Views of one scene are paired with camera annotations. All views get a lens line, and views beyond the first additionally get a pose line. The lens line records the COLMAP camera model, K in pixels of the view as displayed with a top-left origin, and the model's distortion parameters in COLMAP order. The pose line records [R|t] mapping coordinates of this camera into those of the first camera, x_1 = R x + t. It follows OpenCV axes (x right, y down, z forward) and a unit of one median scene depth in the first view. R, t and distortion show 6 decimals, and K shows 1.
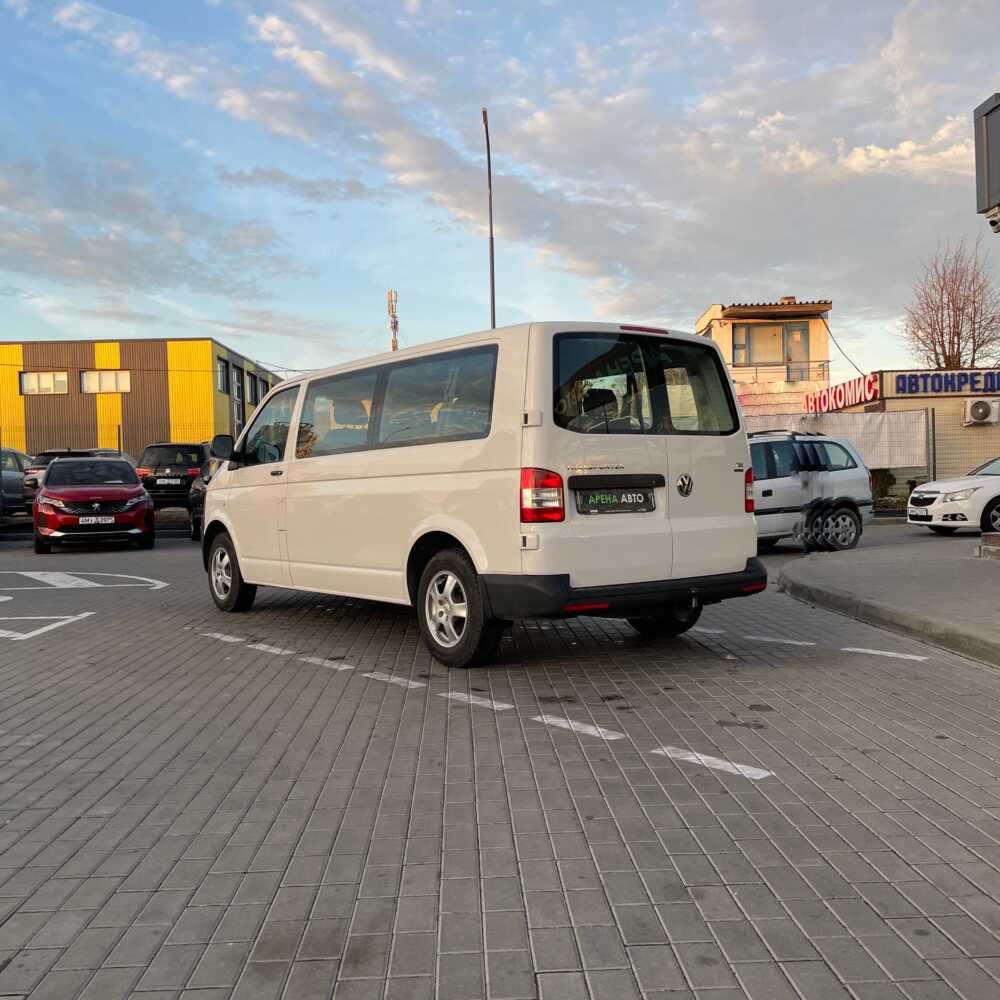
lens RADIAL K [[1018.5, 0, 500.0], [0, 1018.5, 500.0], [0, 0, 1]] dist [0.117567, -0.101087]
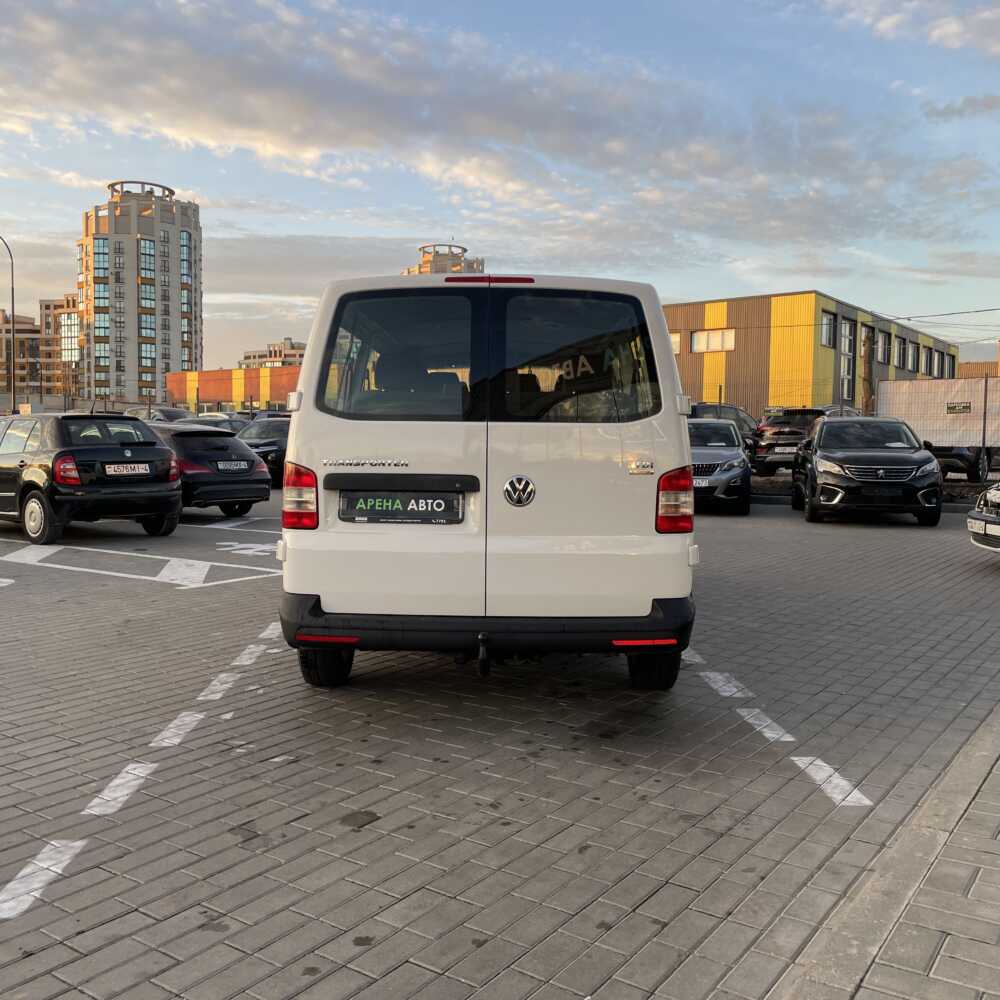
lens RADIAL K [[1019.1, 0, 500.0], [0, 1019.1, 500.0], [0, 0, 1]] dist [0.082889, -0.099997]
pose [[0.803290, 0.061499, -0.592405, 0.219082], [-0.034854, 0.997804, 0.056324, -0.017657], [0.594568, -0.024597, 0.803669, 0.146295]]
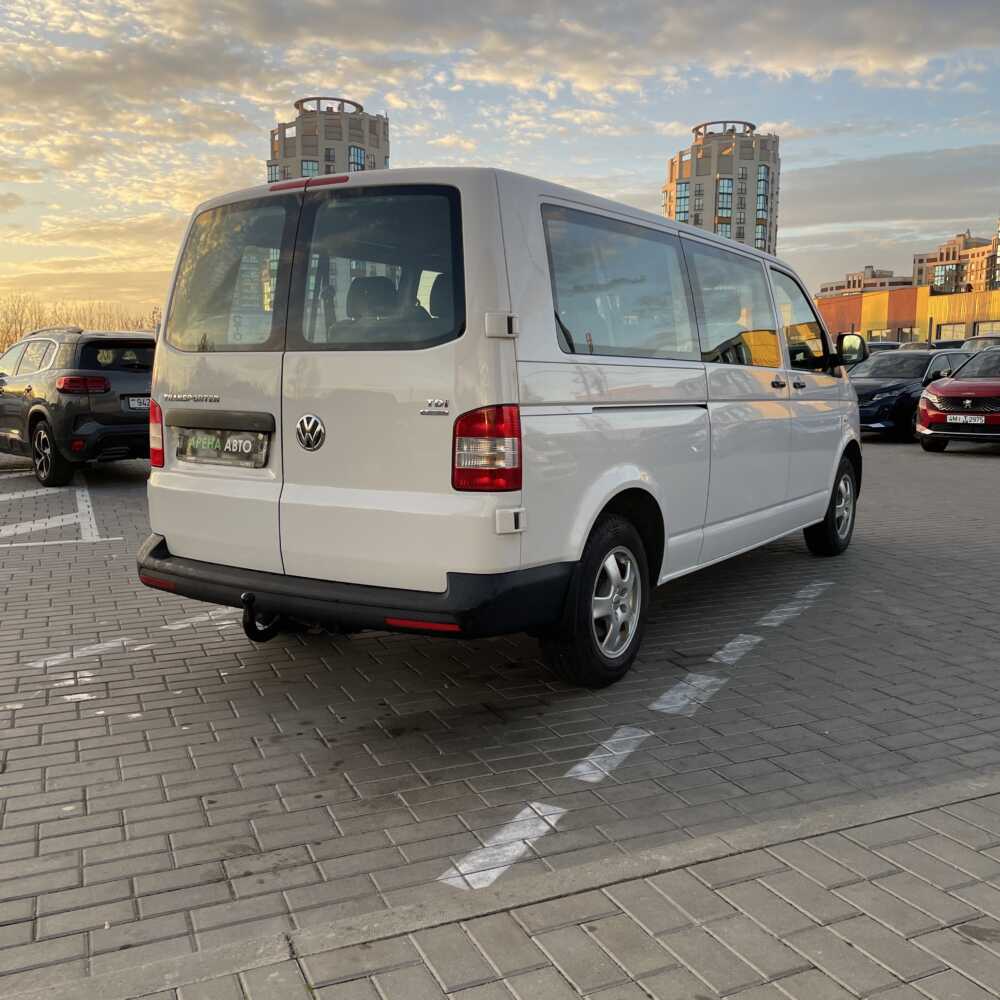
lens RADIAL K [[1015.9, 0, 514.6], [0, 1015.9, 497.9], [0, 0, 1]] dist [0.063330, -0.094898]
pose [[0.362046, 0.132092, -0.922754, 0.292644], [-0.022514, 0.990859, 0.133007, -0.021885], [0.931888, -0.027380, 0.361711, 0.322921]]
